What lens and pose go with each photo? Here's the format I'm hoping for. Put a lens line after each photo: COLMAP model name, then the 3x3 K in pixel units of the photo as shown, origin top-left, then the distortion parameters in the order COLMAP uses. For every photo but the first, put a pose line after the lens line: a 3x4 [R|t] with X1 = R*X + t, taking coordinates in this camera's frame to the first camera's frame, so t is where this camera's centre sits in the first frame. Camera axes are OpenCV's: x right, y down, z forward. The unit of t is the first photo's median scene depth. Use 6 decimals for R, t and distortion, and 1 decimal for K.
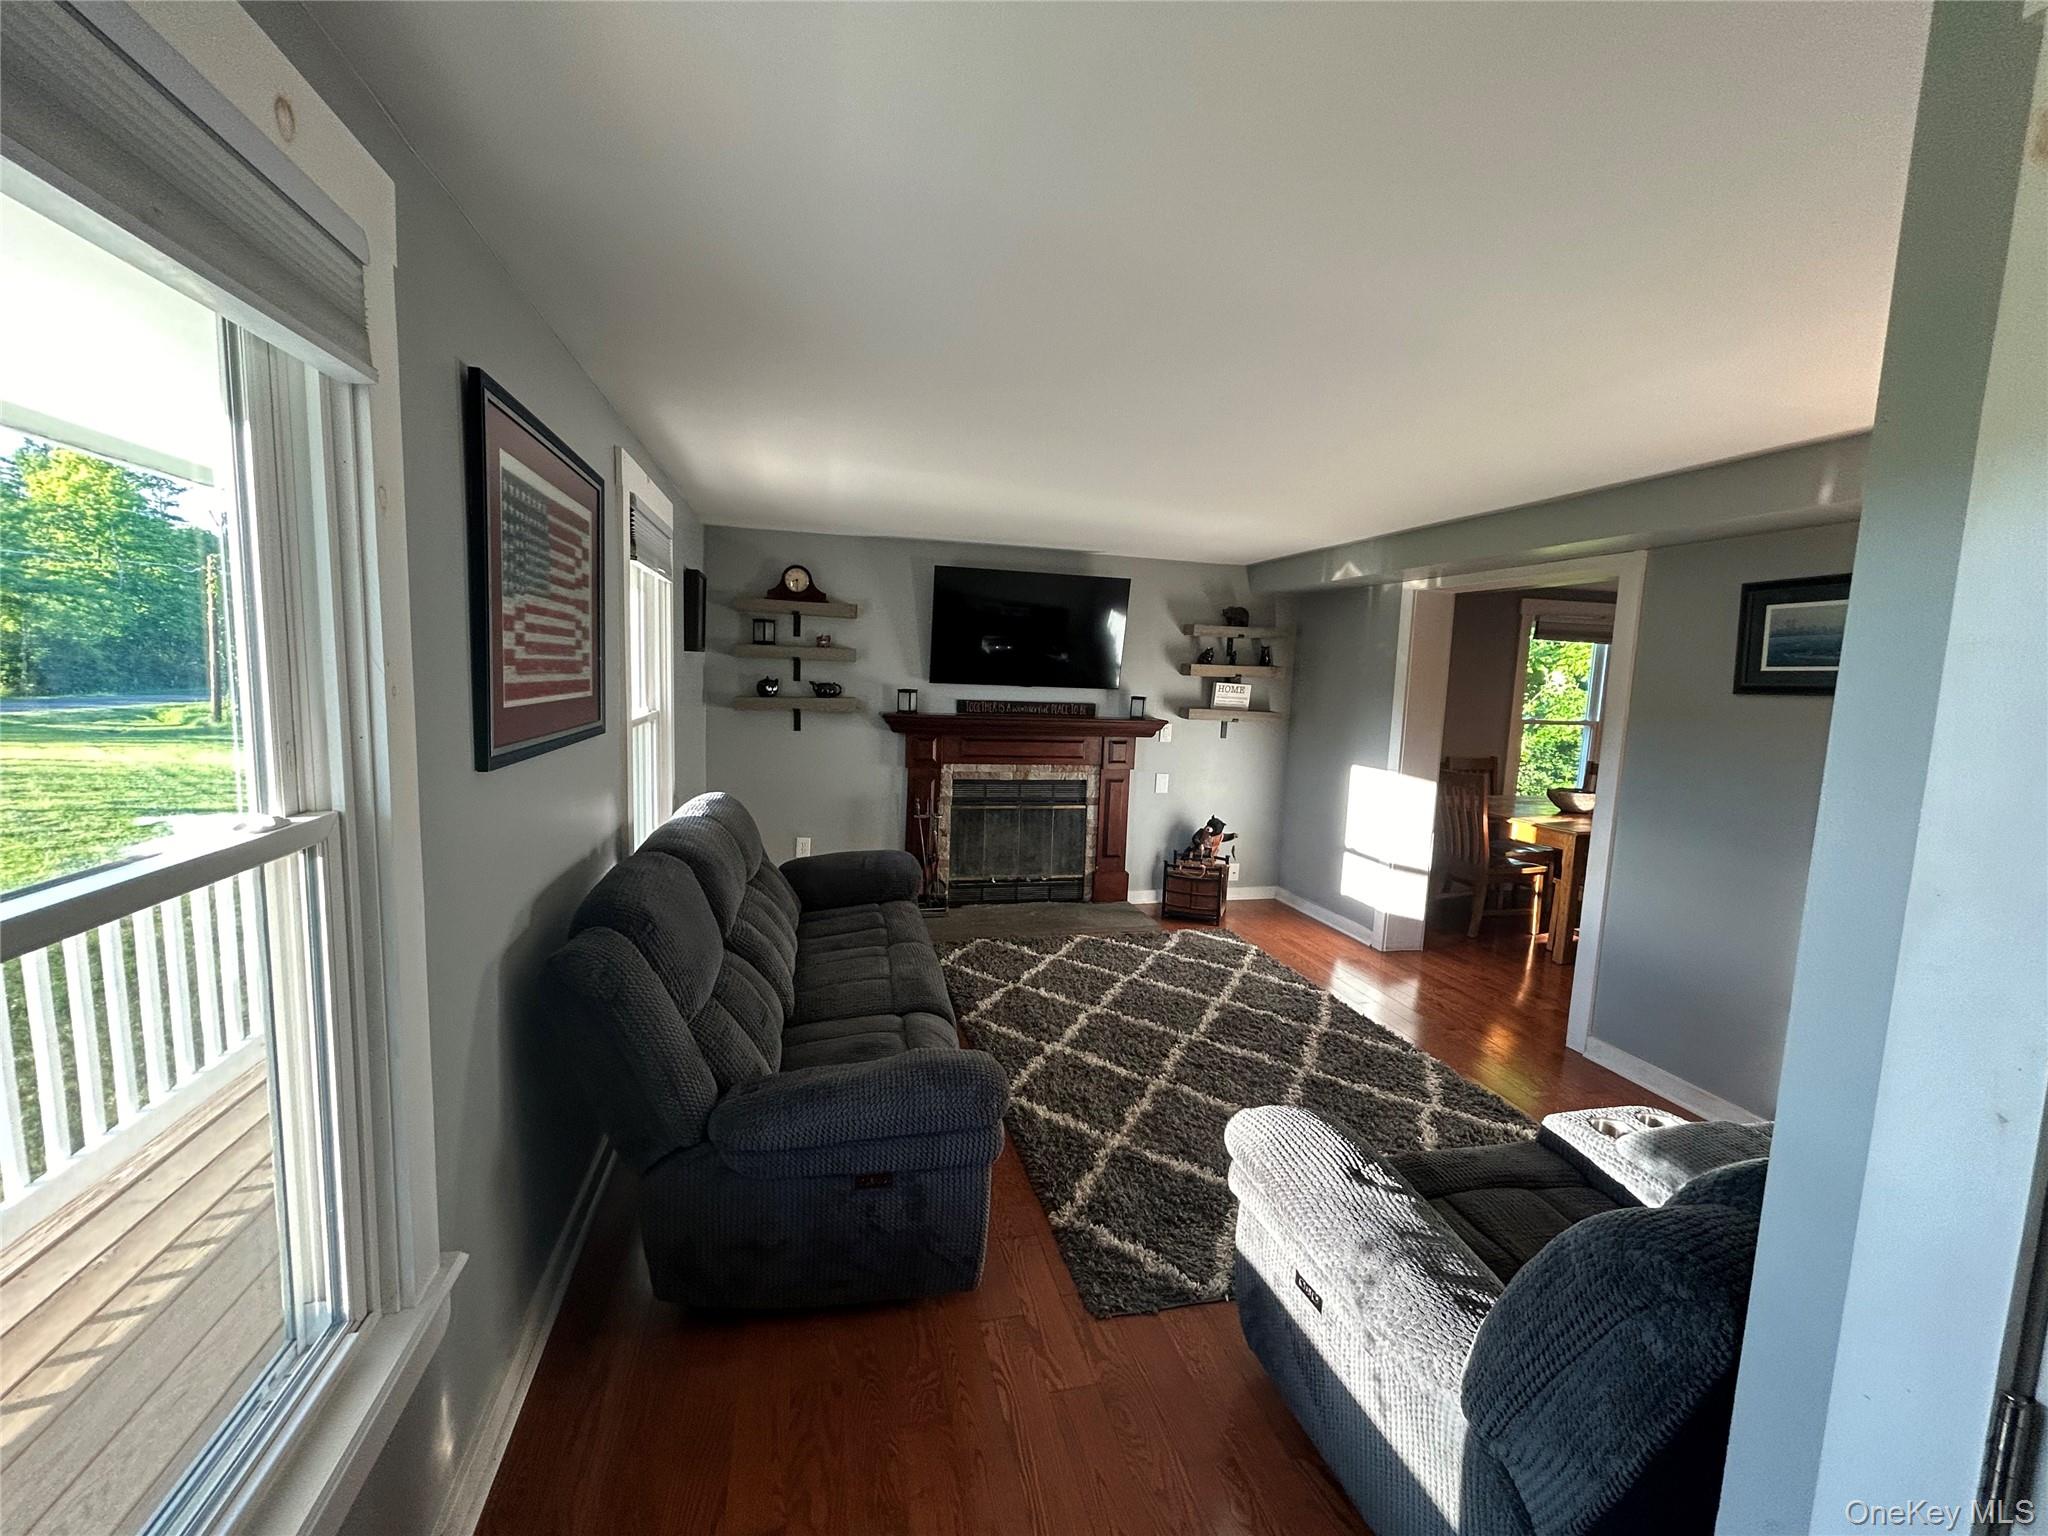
lens RADIAL K [[825.4, 0, 1016.5], [0, 825.4, 763.3], [0, 0, 1]] dist [-0.002116, 0.001387]
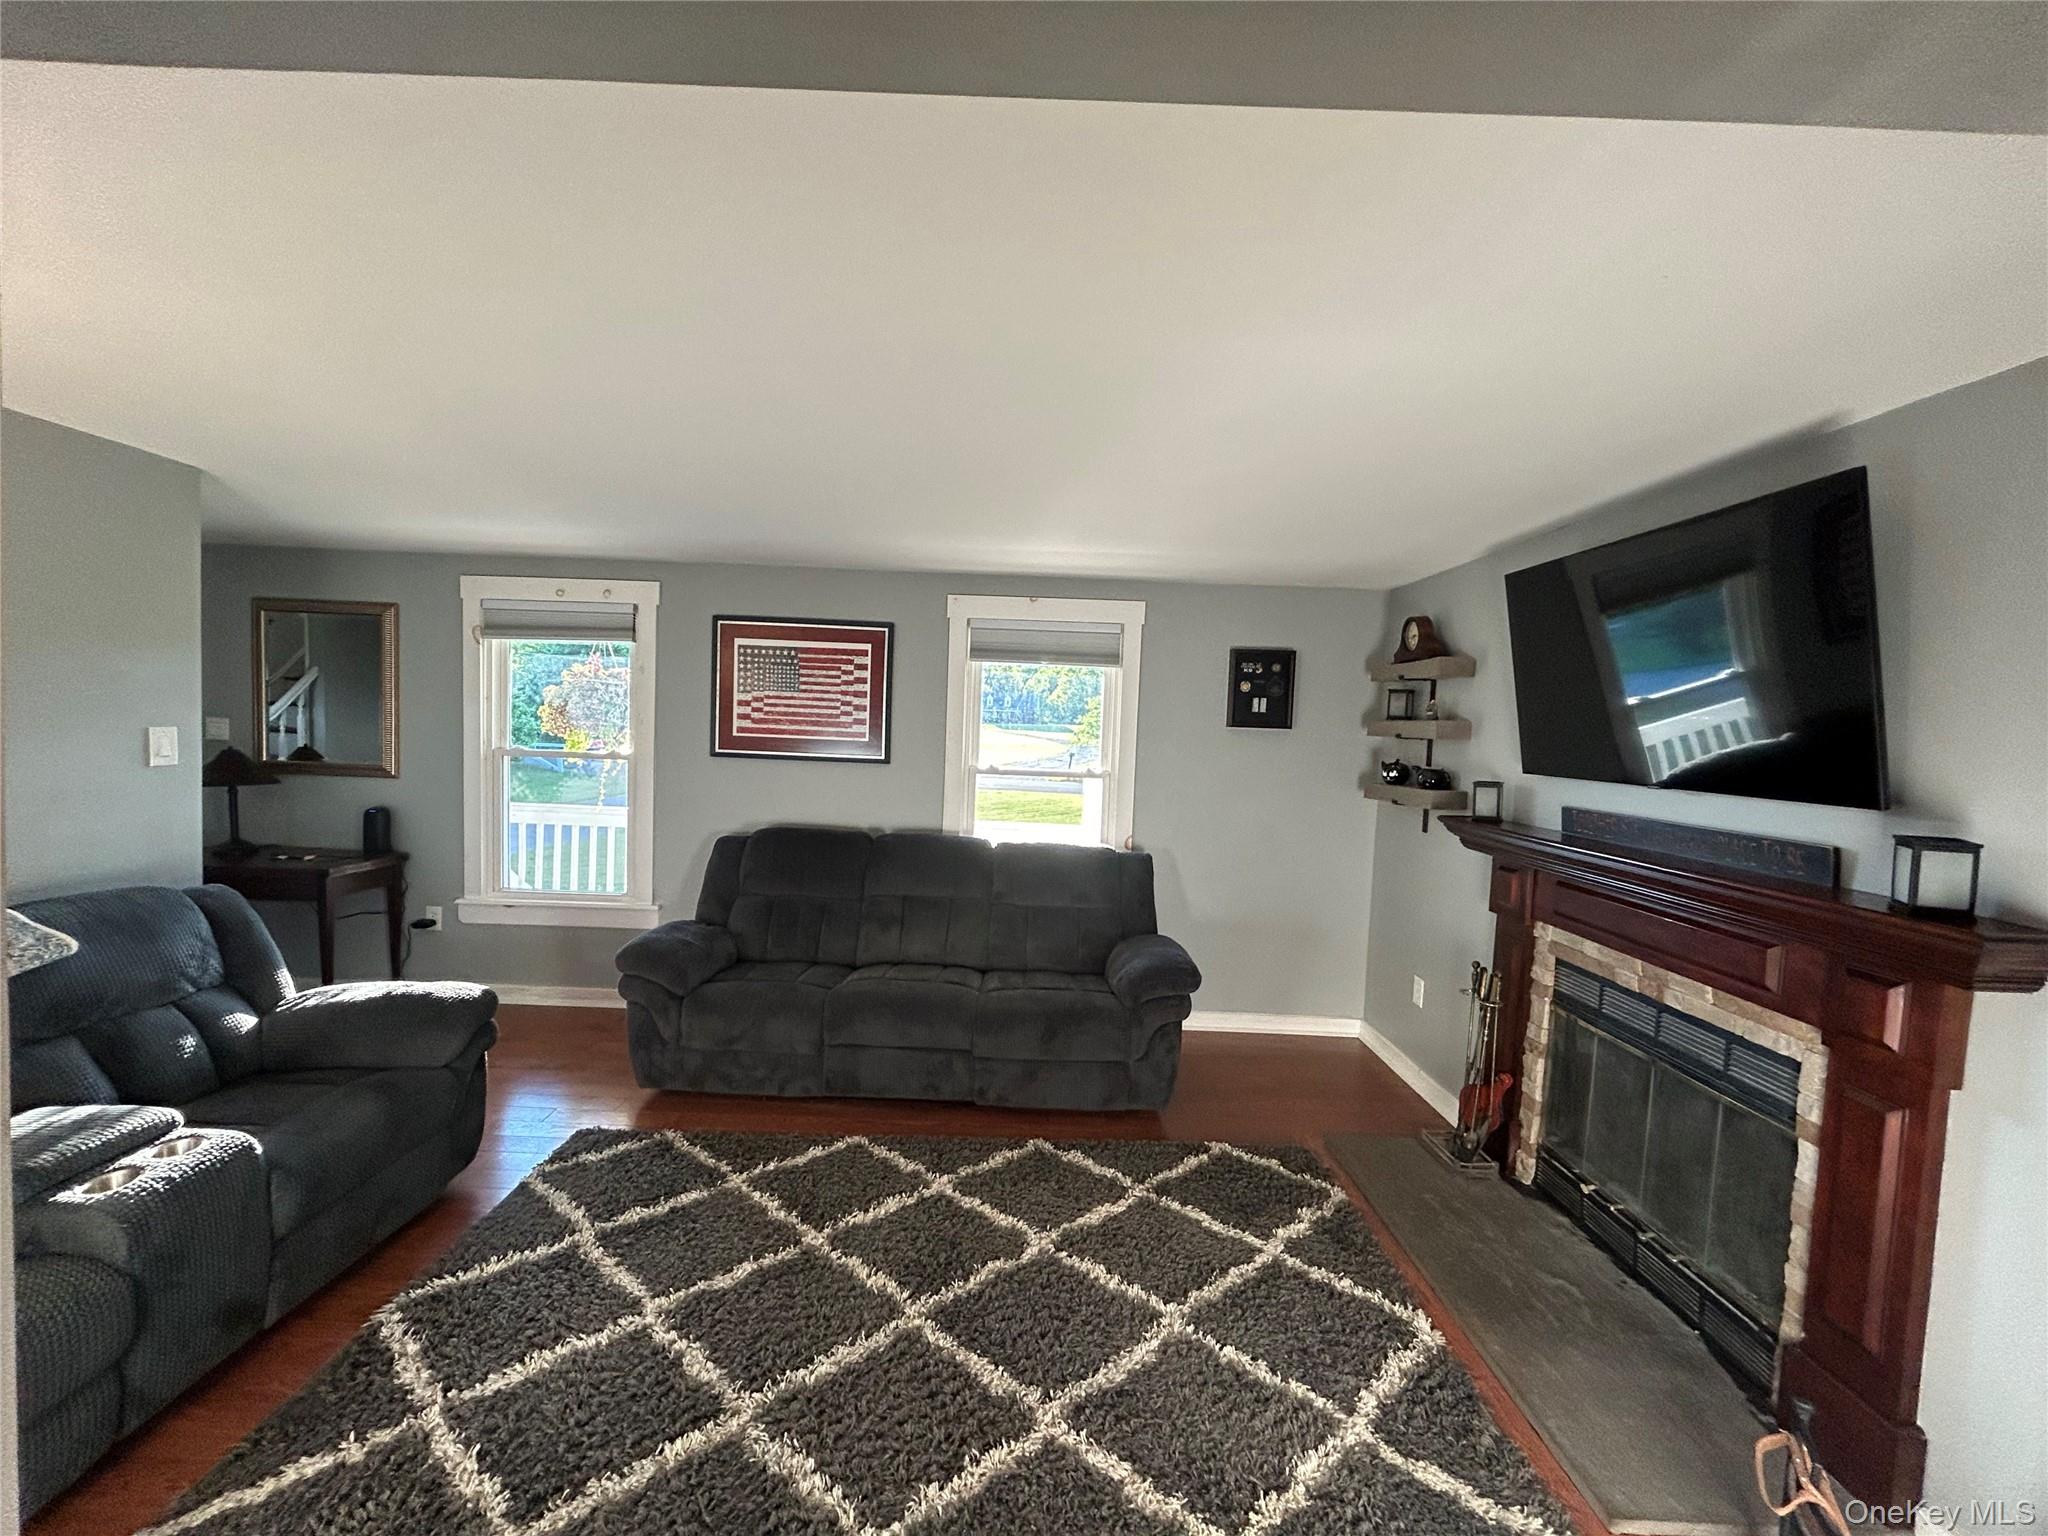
lens RADIAL K [[825.4, 0, 1016.5], [0, 825.4, 763.3], [0, 0, 1]] dist [-0.002116, 0.001387]
pose [[-0.237049, 0.000523, -0.971498, 0.547818], [-0.158332, 0.986609, 0.039165, -0.071851], [0.958509, 0.163103, -0.233792, 0.803555]]
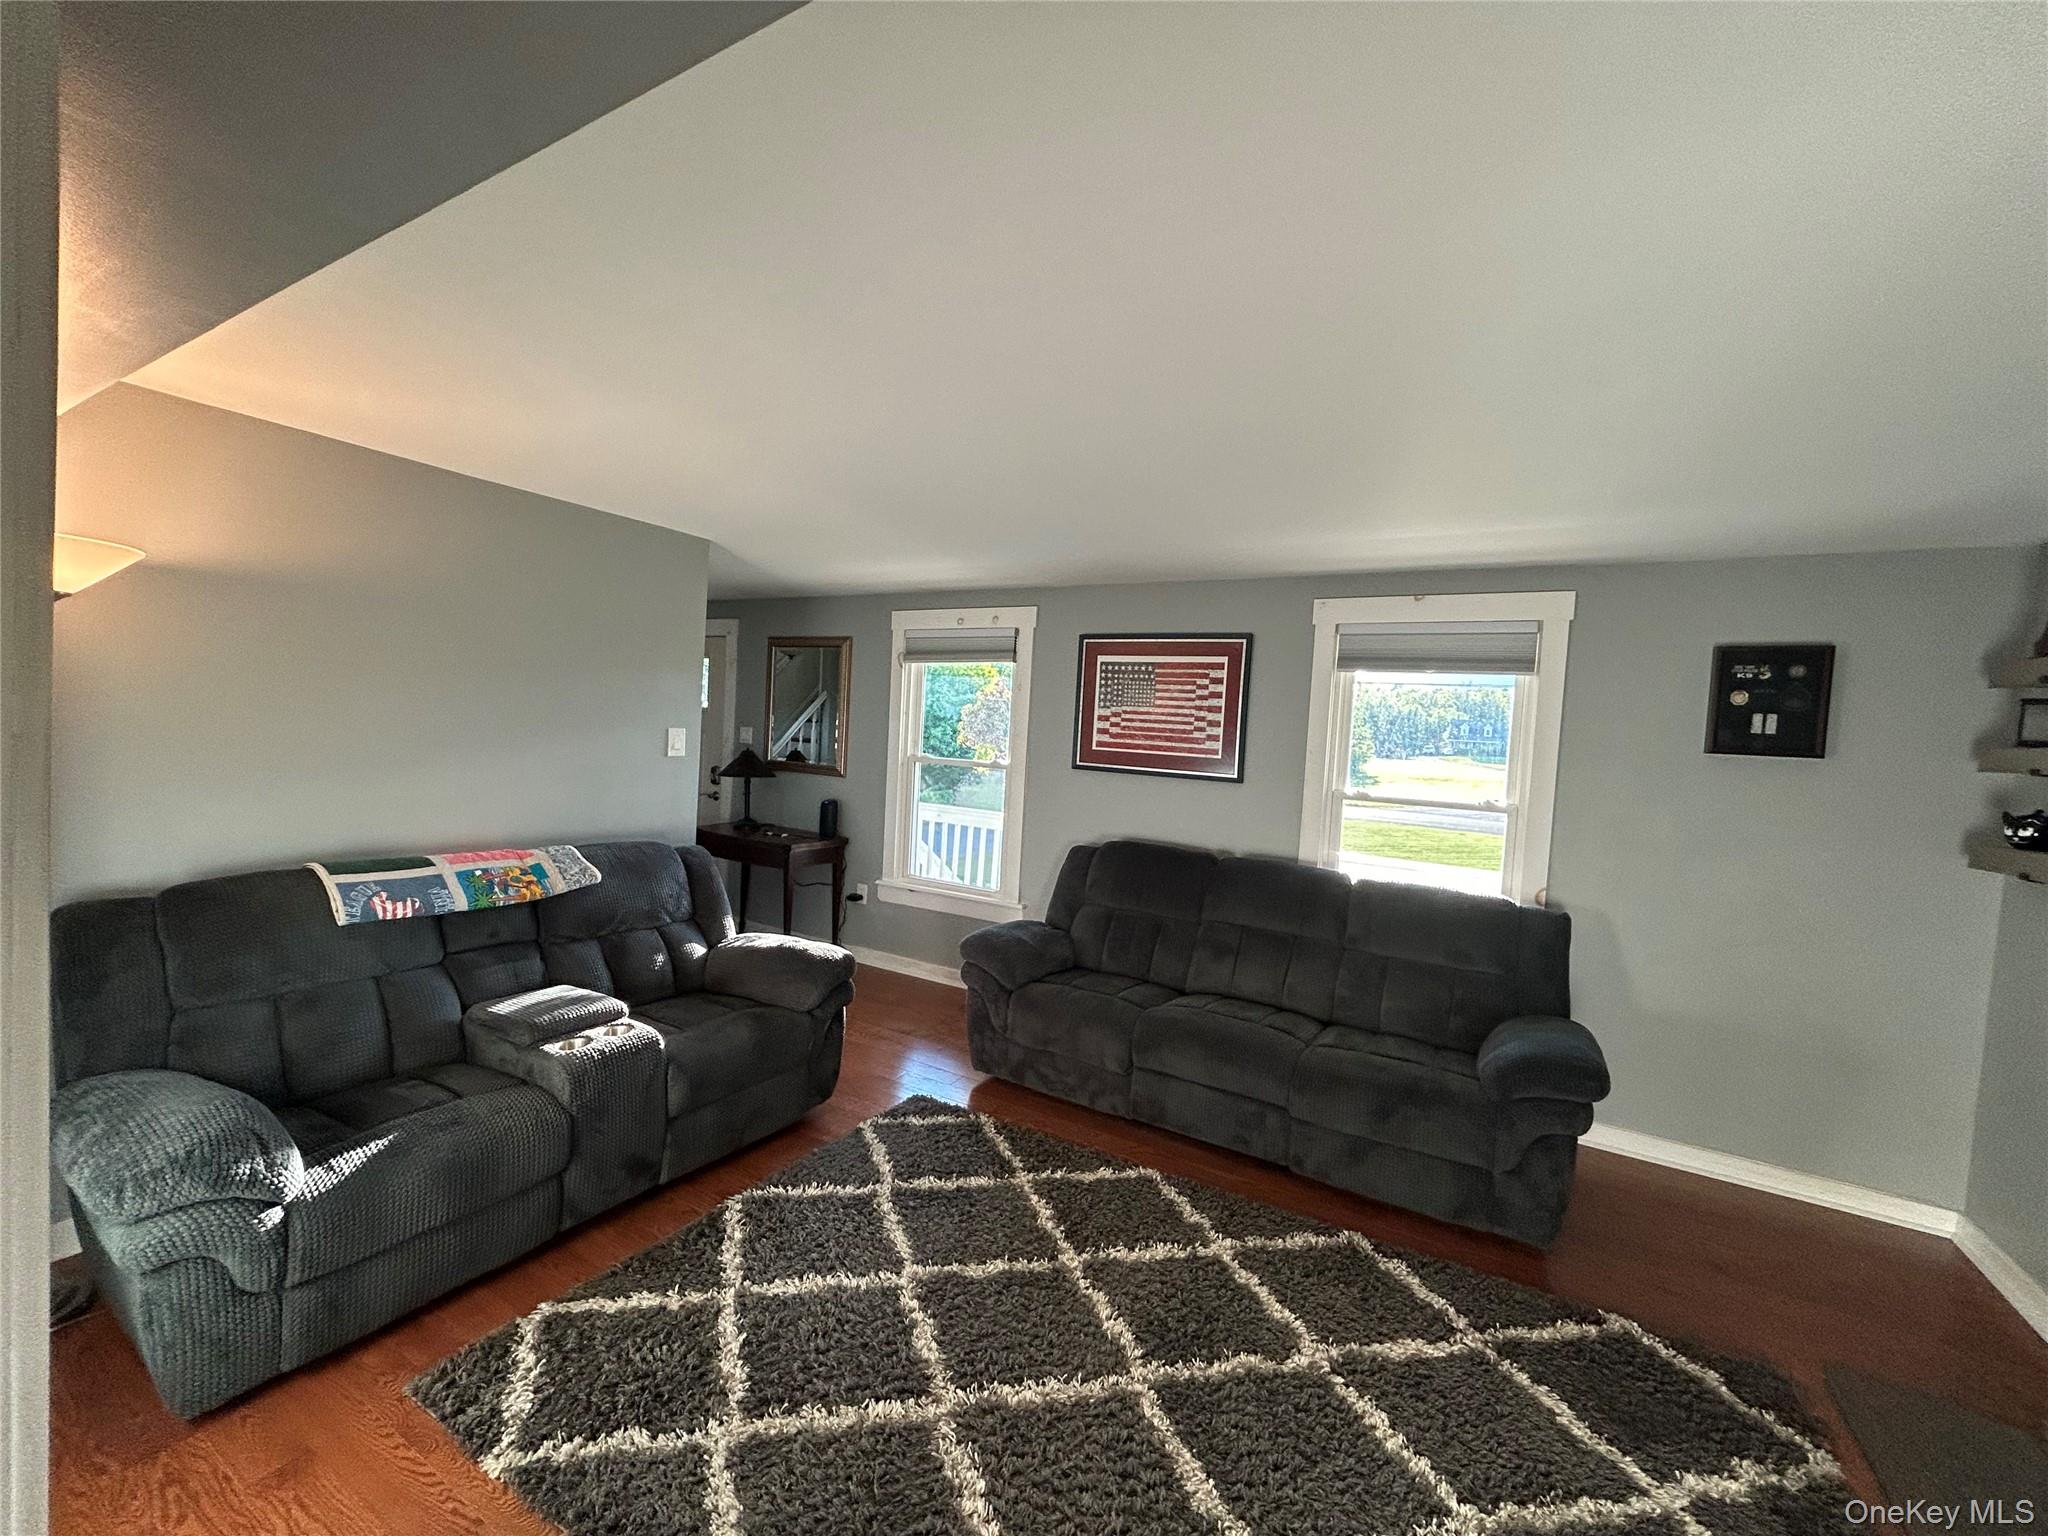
lens RADIAL K [[825.4, 0, 1016.5], [0, 825.4, 763.3], [0, 0, 1]] dist [-0.002116, 0.001387]
pose [[-0.694323, -0.046658, -0.718150, 0.478375], [-0.164226, 0.981839, 0.094987, -0.076166], [0.700675, 0.183891, -0.689375, 0.872538]]
